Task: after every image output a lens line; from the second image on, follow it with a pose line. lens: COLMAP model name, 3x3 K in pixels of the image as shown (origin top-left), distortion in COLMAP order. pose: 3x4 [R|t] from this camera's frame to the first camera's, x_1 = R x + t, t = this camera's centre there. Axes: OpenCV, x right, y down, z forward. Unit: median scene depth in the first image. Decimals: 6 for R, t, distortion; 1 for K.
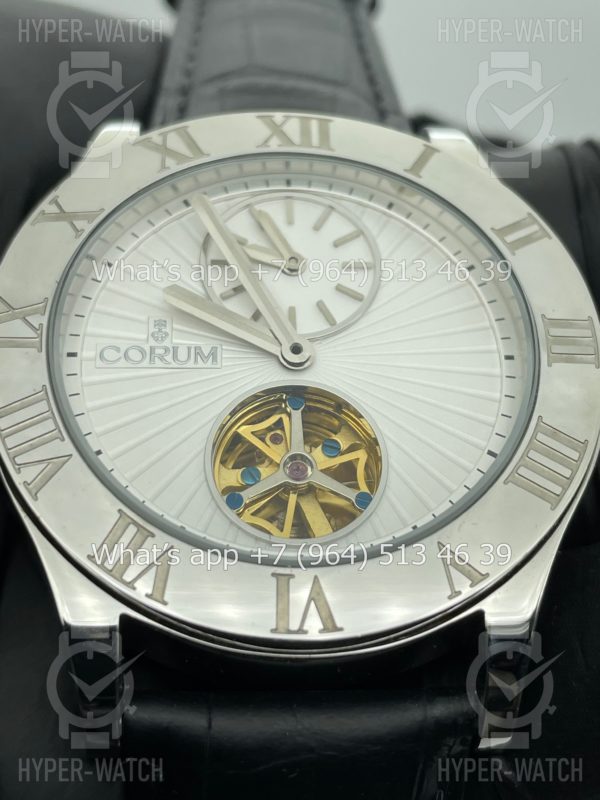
lens RADIAL K [[1245.6, 0, 301.0], [0, 1245.6, 402.7], [0, 0, 1]] dist [0.073594, 0.000000]
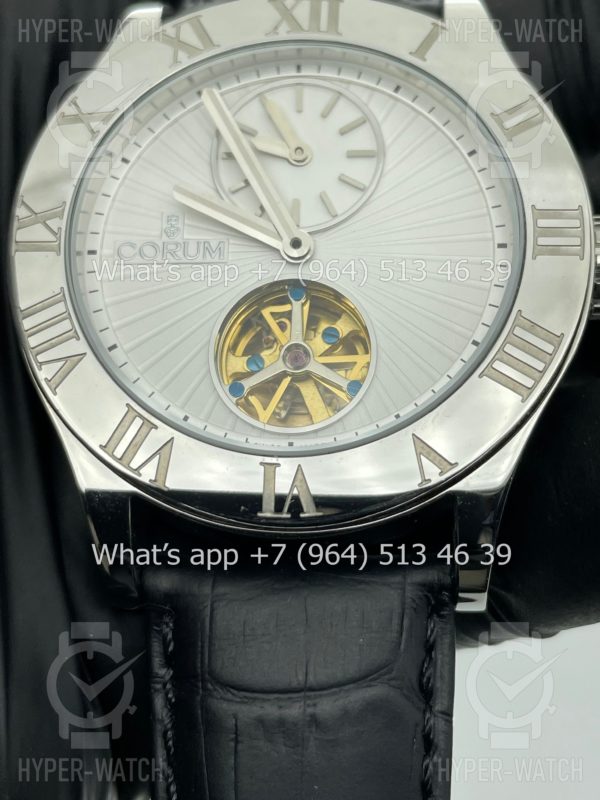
lens RADIAL K [[1245.6, 0, 297.0], [0, 1245.6, 400.7], [0, 0, 1]] dist [0.073594, 0.000000]
pose [[0.989504, 0.003556, -0.144459, 0.150469], [0.024865, 0.980596, 0.194455, -0.117750], [0.142348, -0.196006, 0.970216, -0.059466]]
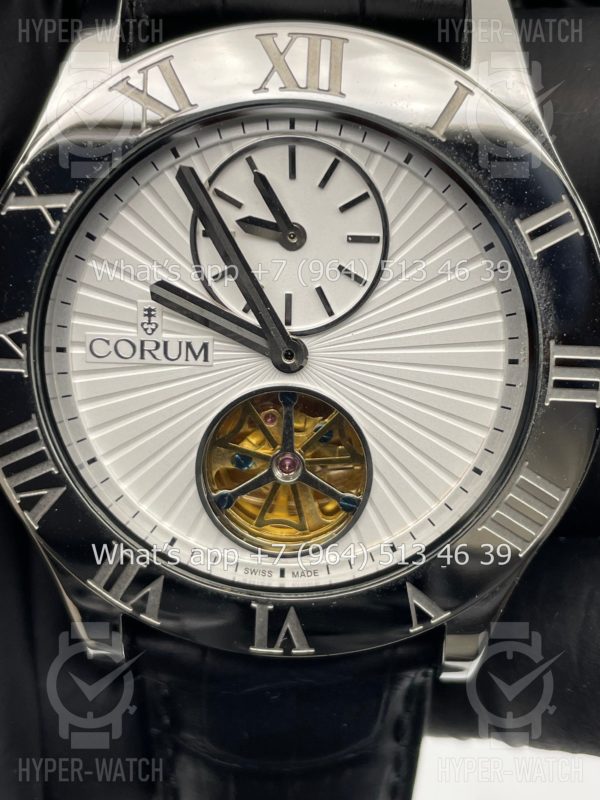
lens RADIAL K [[1245.6, 0, 304.6], [0, 1245.6, 400.9], [0, 0, 1]] dist [0.073594, 0.000000]
pose [[0.994538, 0.069640, -0.077751, 0.085096], [-0.003456, 0.766452, 0.642292, -0.631792], [0.104322, -0.638515, 0.762506, 0.242147]]
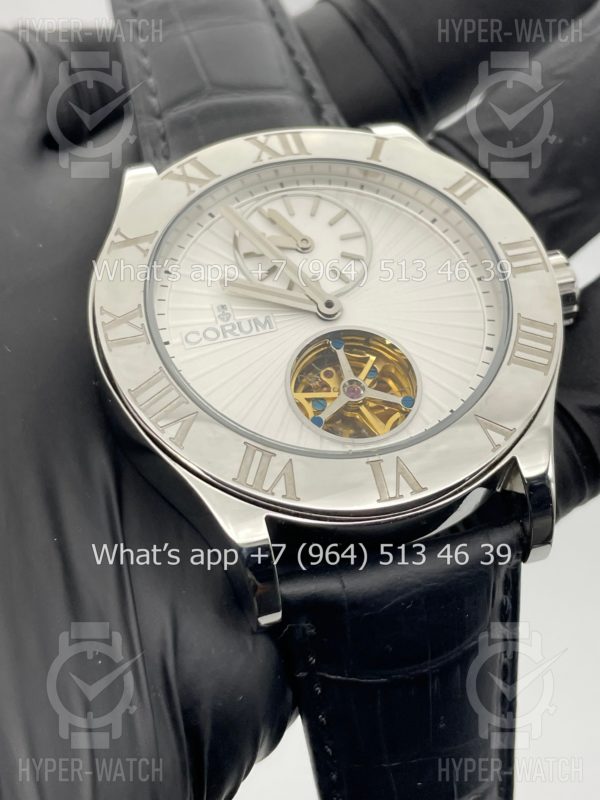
lens RADIAL K [[1245.6, 0, 302.2], [0, 1245.6, 404.8], [0, 0, 1]] dist [0.073594, 0.000000]
pose [[0.967103, -0.215808, 0.134678, -0.231425], [0.216689, 0.976206, 0.008260, 0.043543], [-0.133256, 0.021195, 0.990855, -0.304544]]
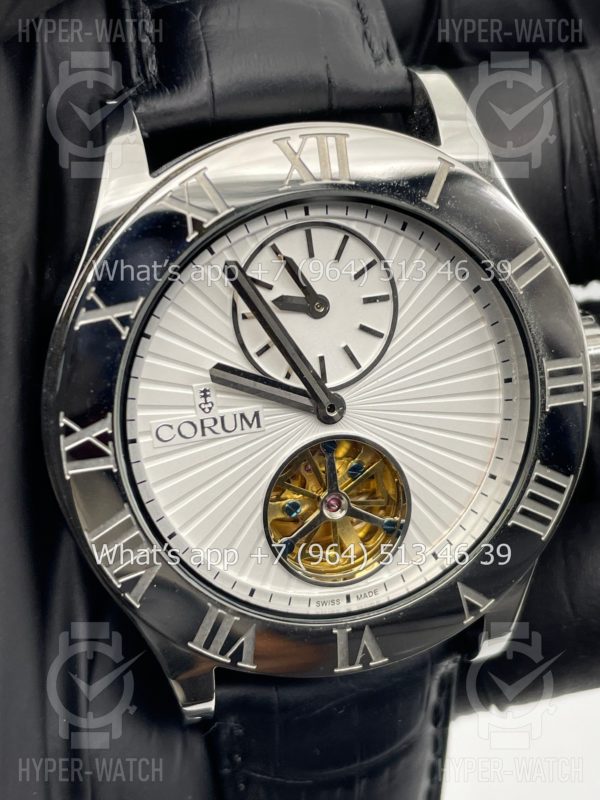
lens RADIAL K [[1245.6, 0, 297.0], [0, 1245.6, 397.0], [0, 0, 1]] dist [0.073594, 0.000000]
pose [[0.975223, -0.111898, 0.190838, -0.242168], [-0.031045, 0.784884, 0.618864, -0.729538], [-0.219036, -0.609455, 0.761963, 0.170686]]
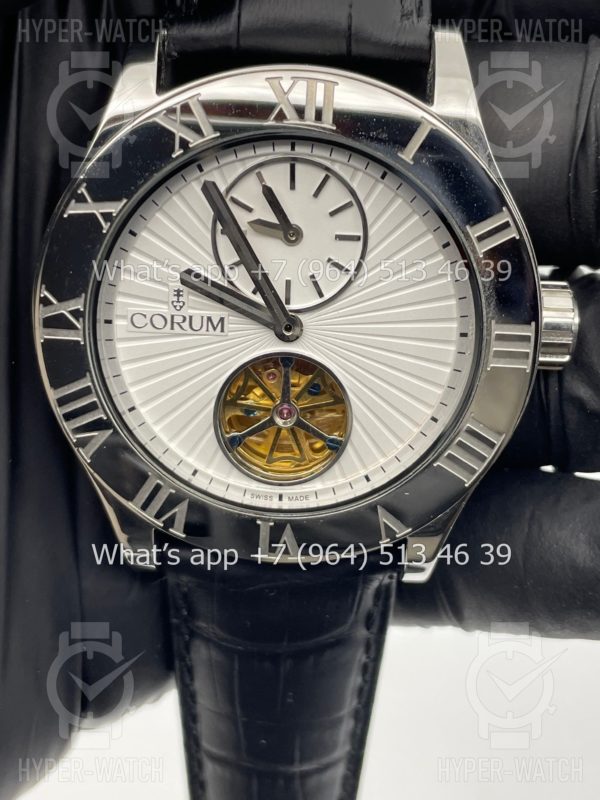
lens RADIAL K [[1245.6, 0, 304.1], [0, 1245.6, 405.9], [0, 0, 1]] dist [0.073594, 0.000000]
pose [[0.995392, 0.083104, -0.047834, 0.076412], [-0.026650, 0.718970, 0.694530, -0.836828], [0.092110, -0.690055, 0.717872, 0.066631]]
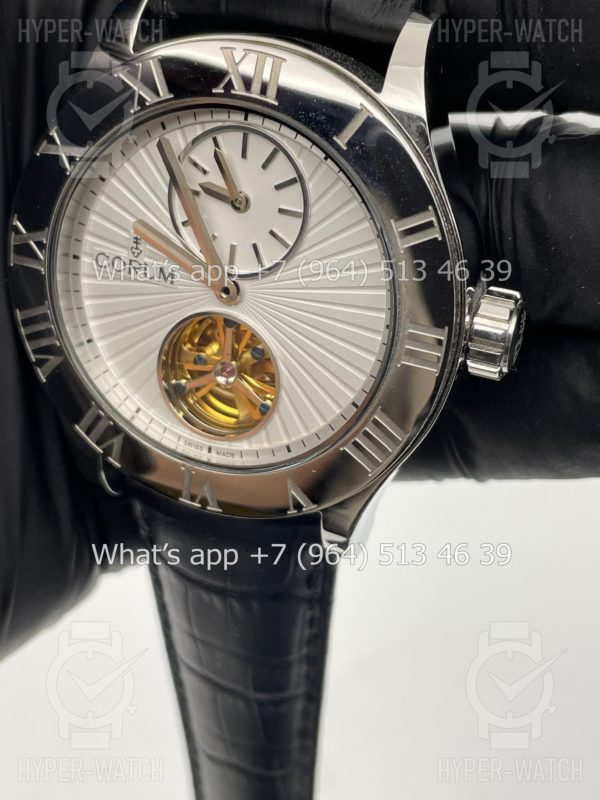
lens RADIAL K [[1245.6, 0, 305.1], [0, 1245.6, 402.0], [0, 0, 1]] dist [0.073594, 0.000000]
pose [[0.898223, 0.275886, -0.342174, 0.531929], [0.067412, 0.682804, 0.727485, -0.880381], [0.434341, -0.676510, 0.594712, 0.201402]]
